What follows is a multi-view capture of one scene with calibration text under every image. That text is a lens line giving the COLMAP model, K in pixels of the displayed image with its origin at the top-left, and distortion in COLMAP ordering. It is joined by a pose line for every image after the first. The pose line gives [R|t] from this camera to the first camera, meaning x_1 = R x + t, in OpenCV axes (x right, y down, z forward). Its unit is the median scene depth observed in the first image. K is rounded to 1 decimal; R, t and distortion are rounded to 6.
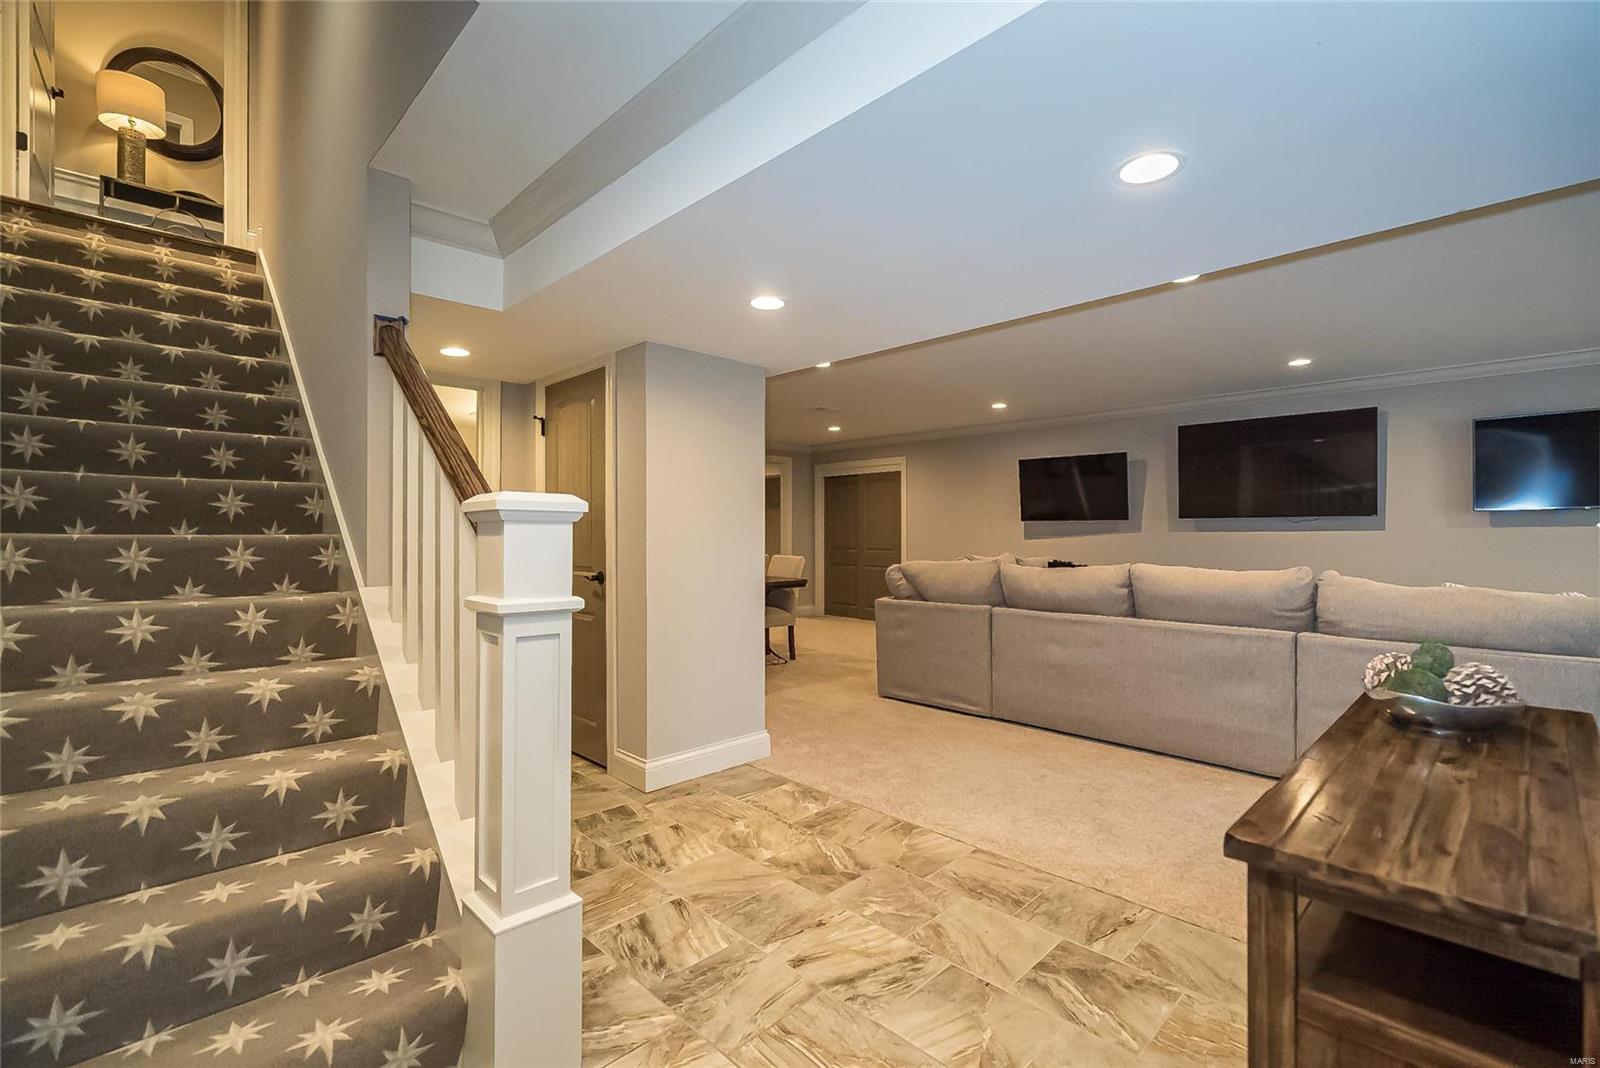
lens RADIAL K [[720.0, 0, 799.7], [0, 720.0, 530.1], [0, 0, 1]] dist [-0.004627, -0.000153]
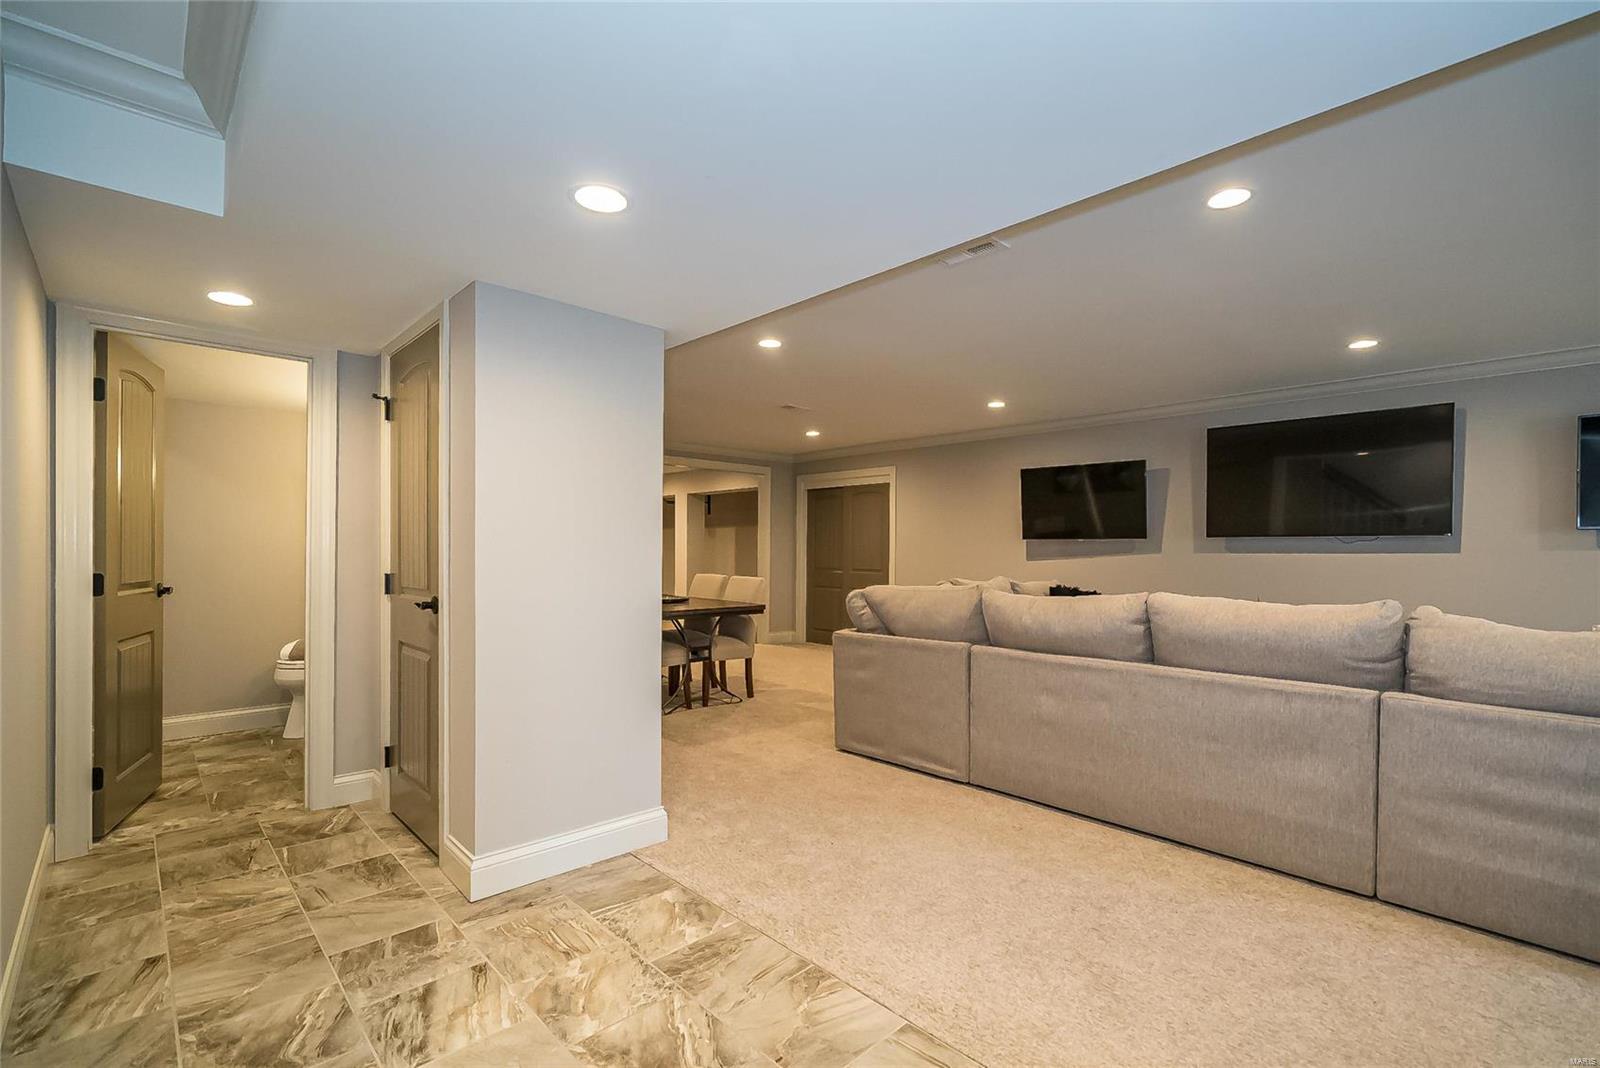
lens RADIAL K [[720.0, 0, 800.1], [0, 720.0, 560.8], [0, 0, 1]] dist [-0.004627, -0.000153]
pose [[0.999769, 0.009489, -0.019266, 0.105560], [-0.009196, 0.999841, 0.015283, 0.004705], [0.019408, -0.015102, 0.999698, 0.232113]]
